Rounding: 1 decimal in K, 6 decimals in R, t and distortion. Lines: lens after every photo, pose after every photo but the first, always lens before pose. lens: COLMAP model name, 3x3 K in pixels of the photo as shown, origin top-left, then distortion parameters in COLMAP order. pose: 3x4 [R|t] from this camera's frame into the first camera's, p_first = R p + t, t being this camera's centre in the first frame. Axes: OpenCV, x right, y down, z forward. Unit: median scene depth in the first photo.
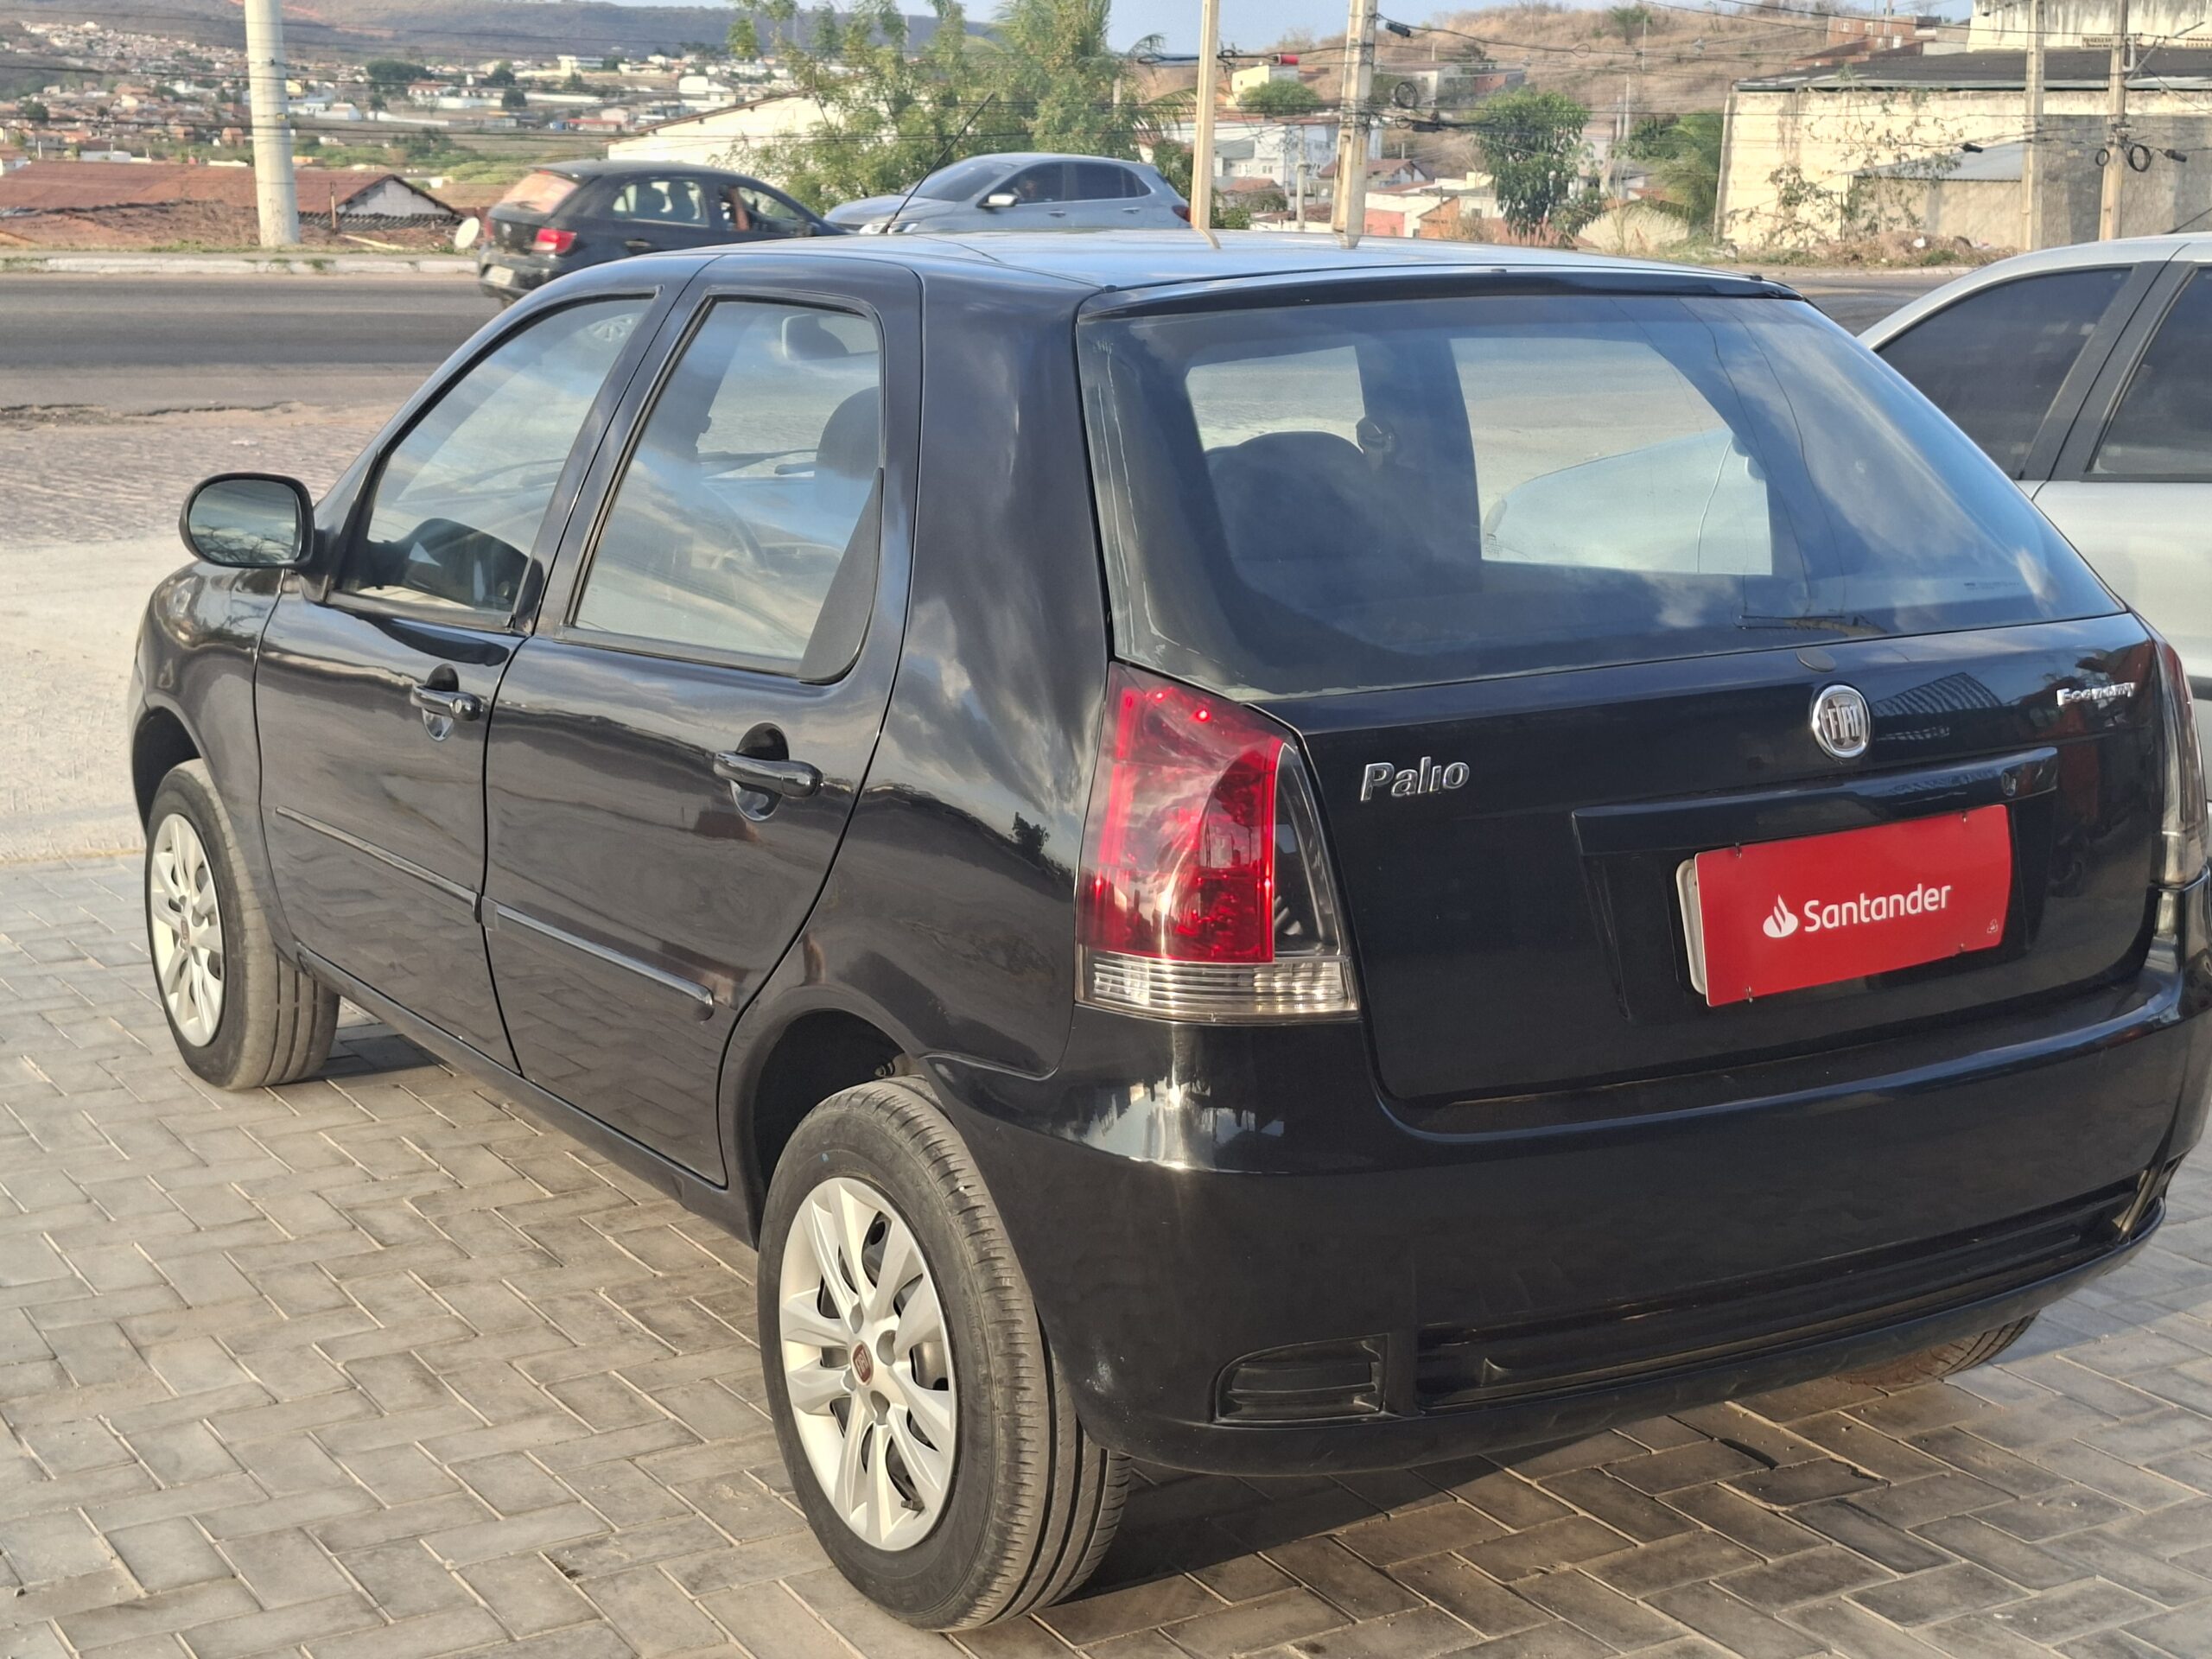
lens RADIAL K [[3076.5, 0, 1063.4], [0, 3076.5, 841.1], [0, 0, 1]] dist [0.097977, 0.000000]
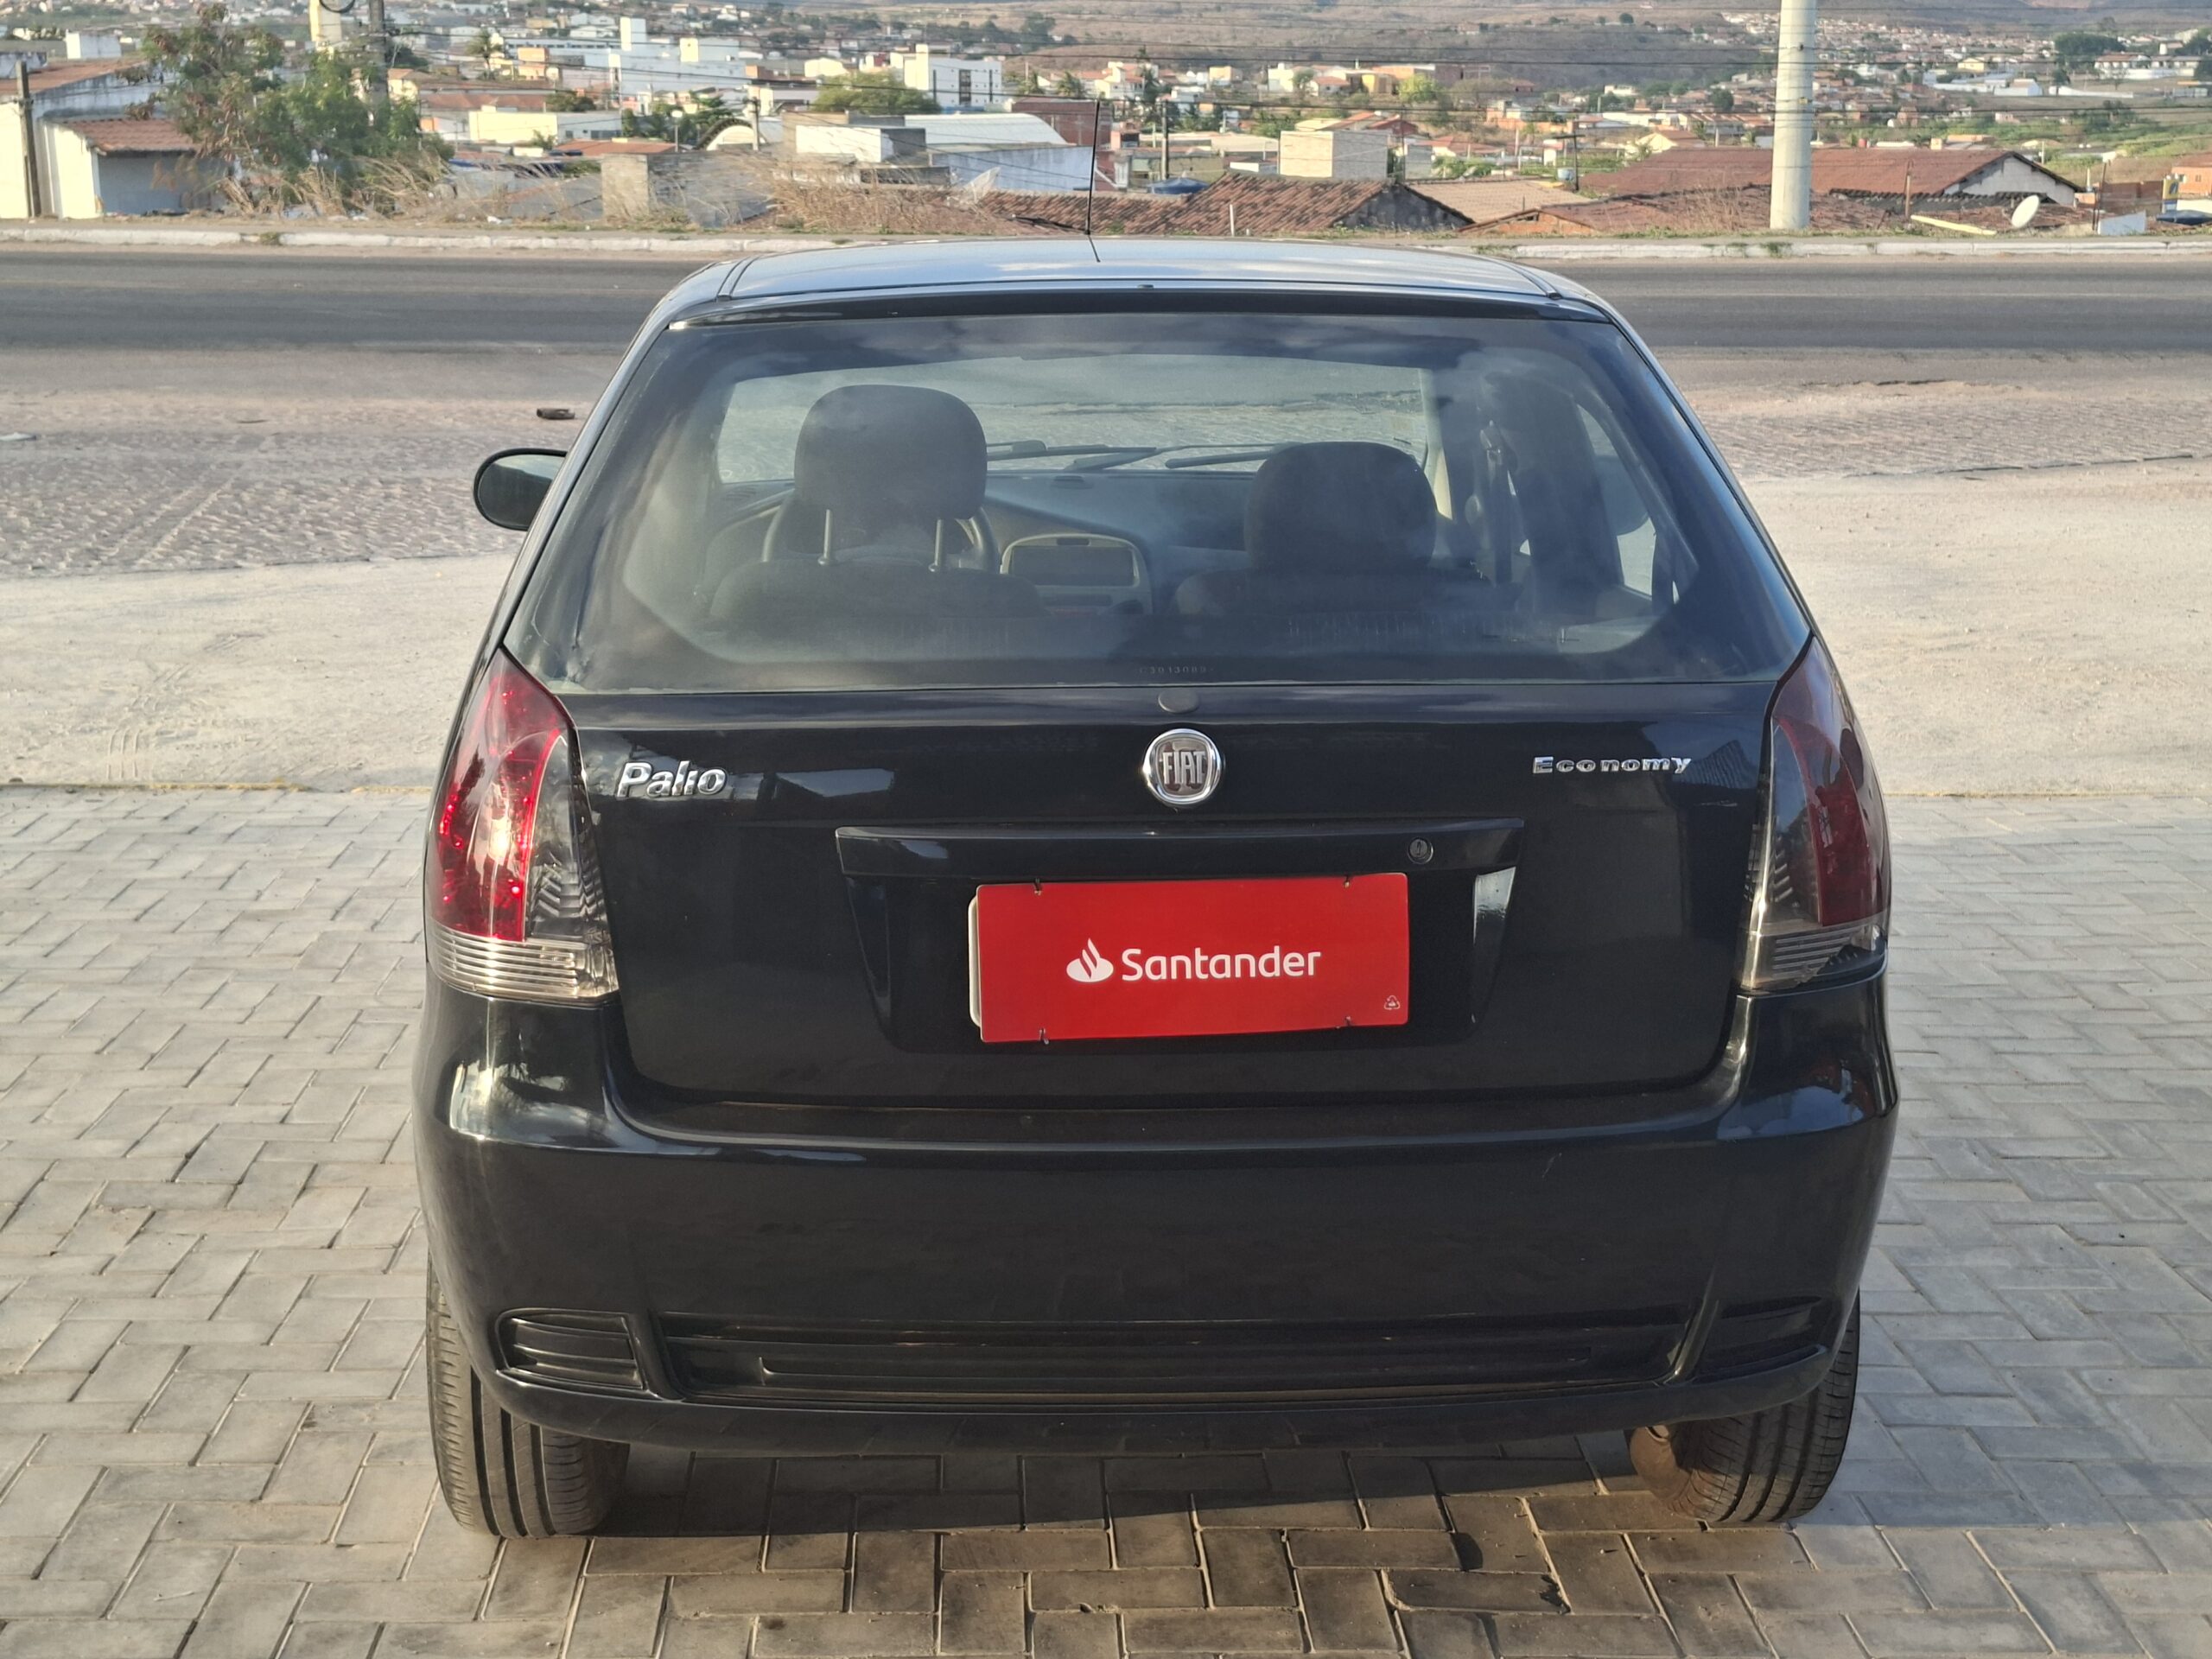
lens RADIAL K [[3076.5, 0, 1119.4], [0, 3076.5, 833.9], [0, 0, 1]] dist [0.097977, 0.000000]
pose [[0.874306, 0.097649, -0.475451, 0.071362], [-0.095693, 0.995006, 0.028386, -0.004458], [0.475849, 0.020679, 0.879284, 0.016097]]
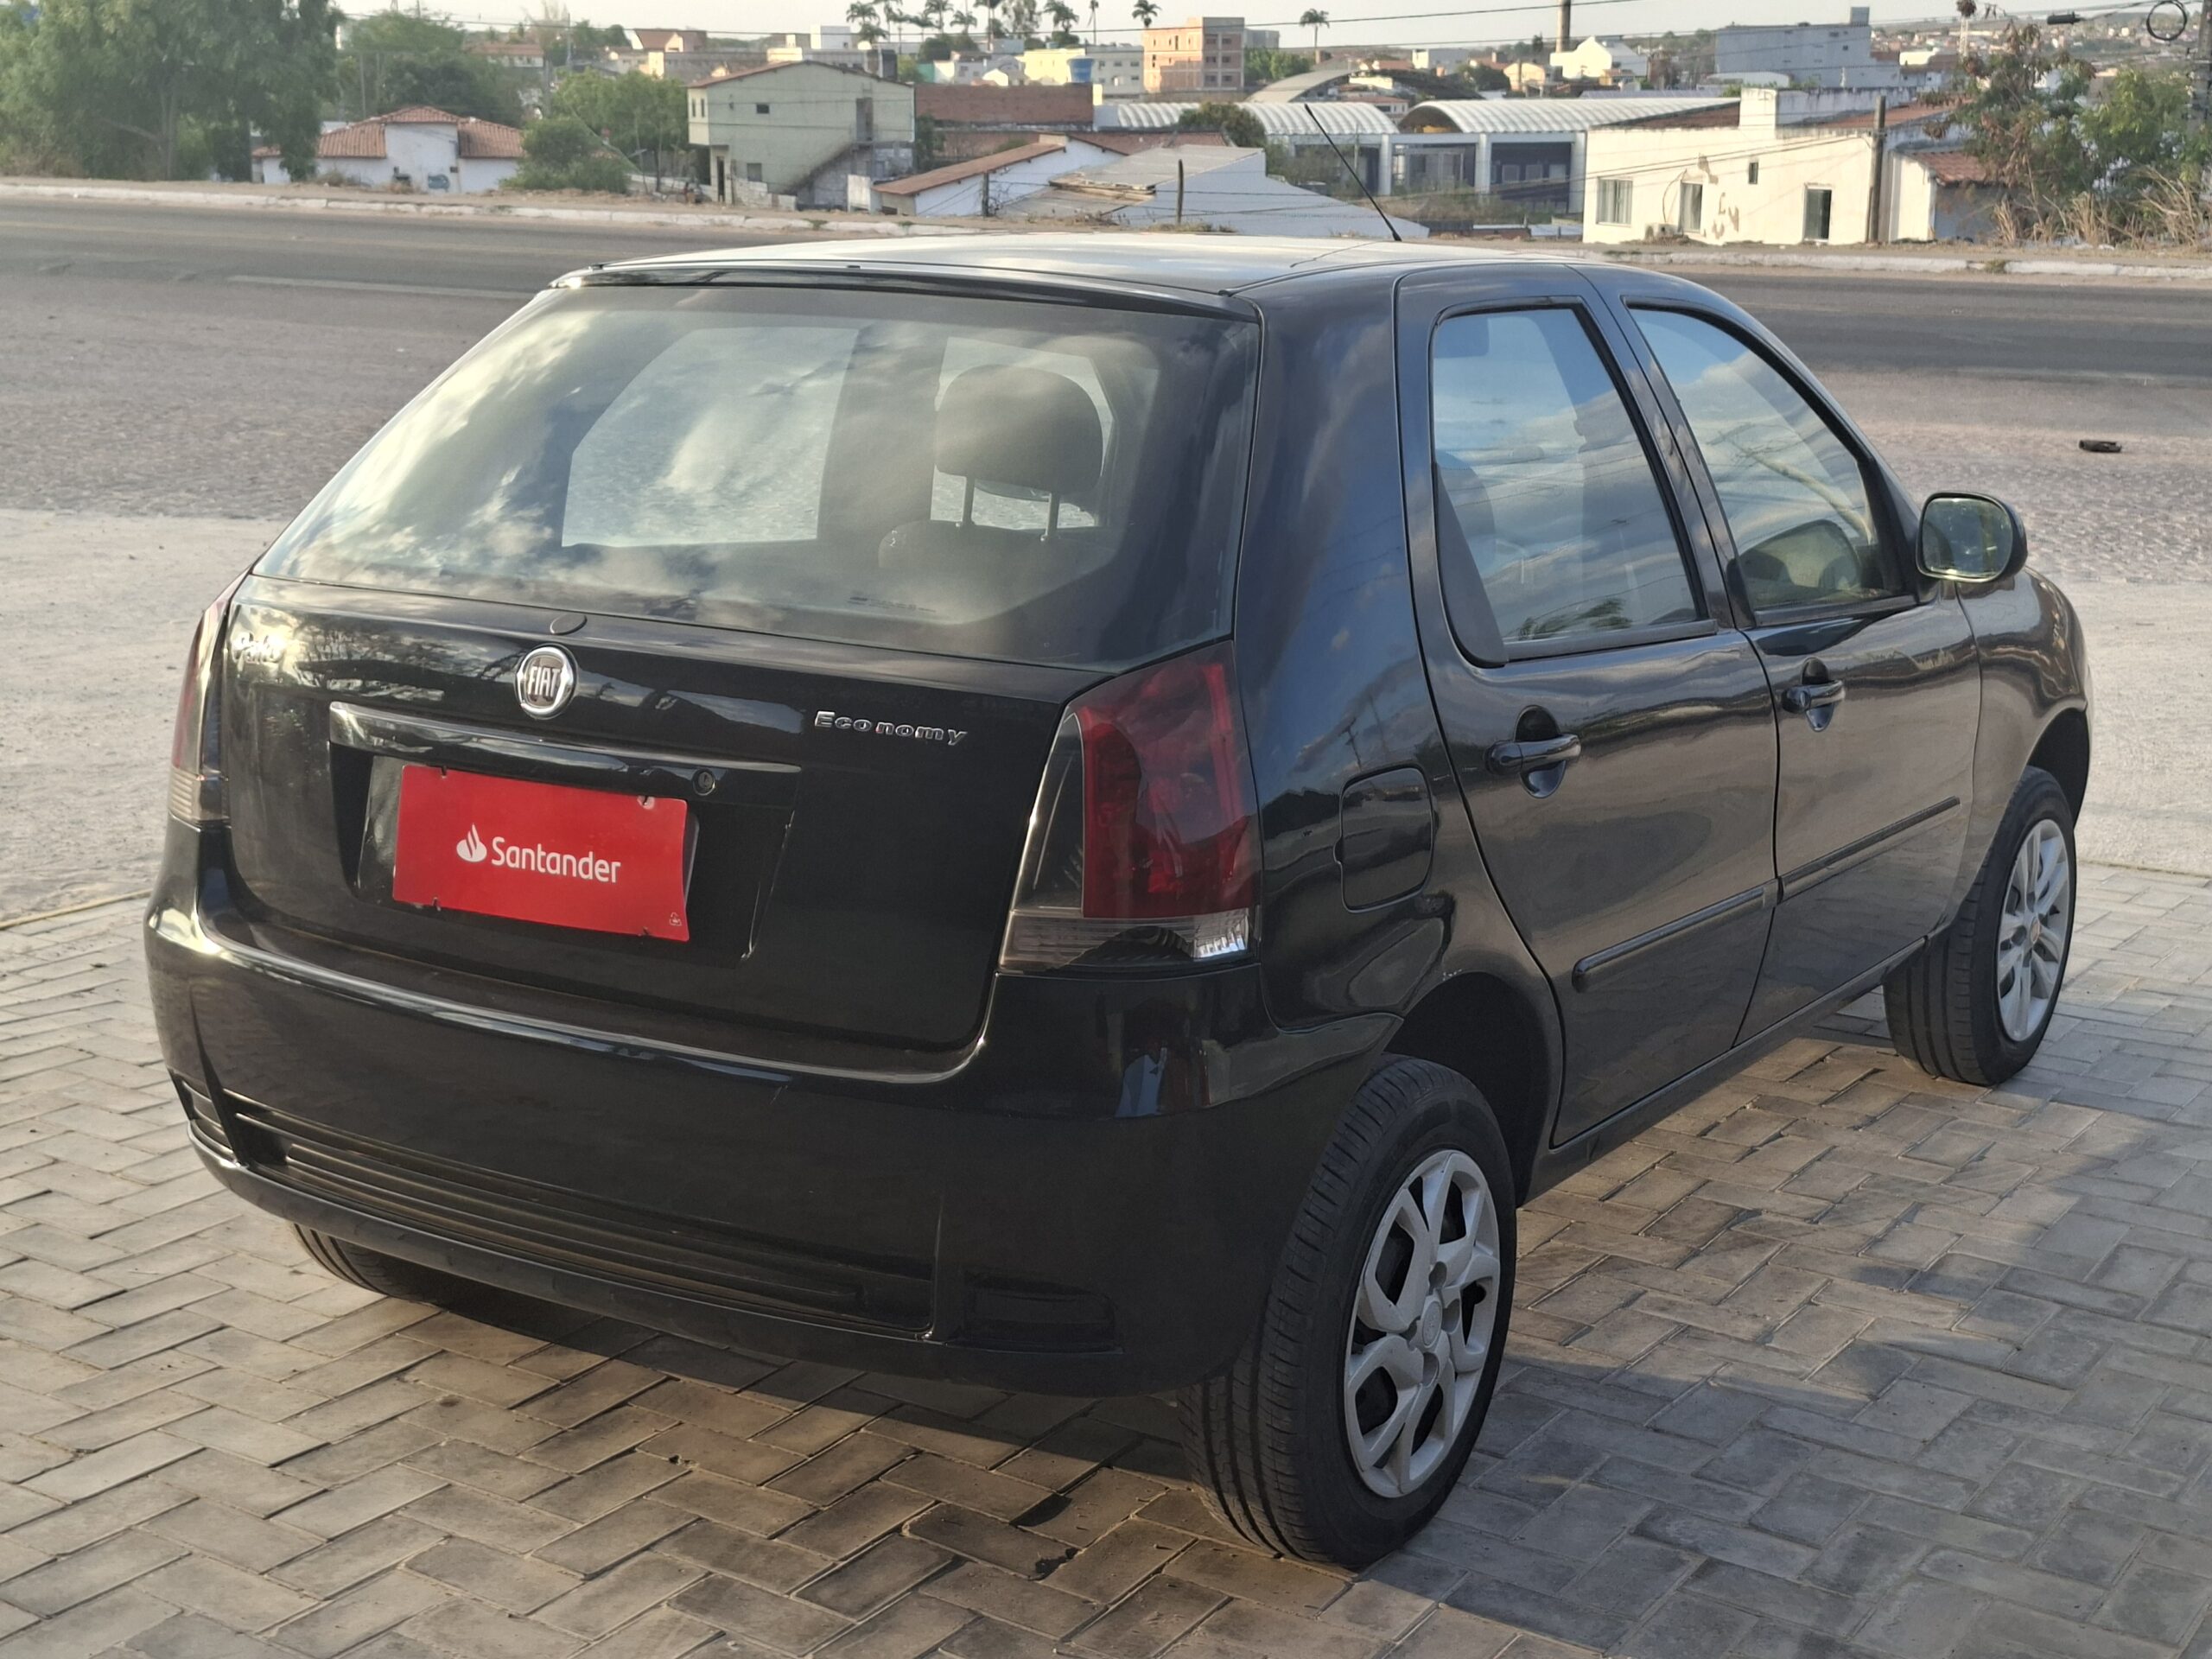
lens RADIAL K [[3076.5, 0, 1115.9], [0, 3076.5, 821.5], [0, 0, 1]] dist [0.097977, 0.000000]
pose [[0.439529, 0.184738, -0.879026, 0.132895], [-0.201179, 0.974007, 0.104106, -0.014663], [0.875409, 0.131084, 0.465270, 0.070882]]
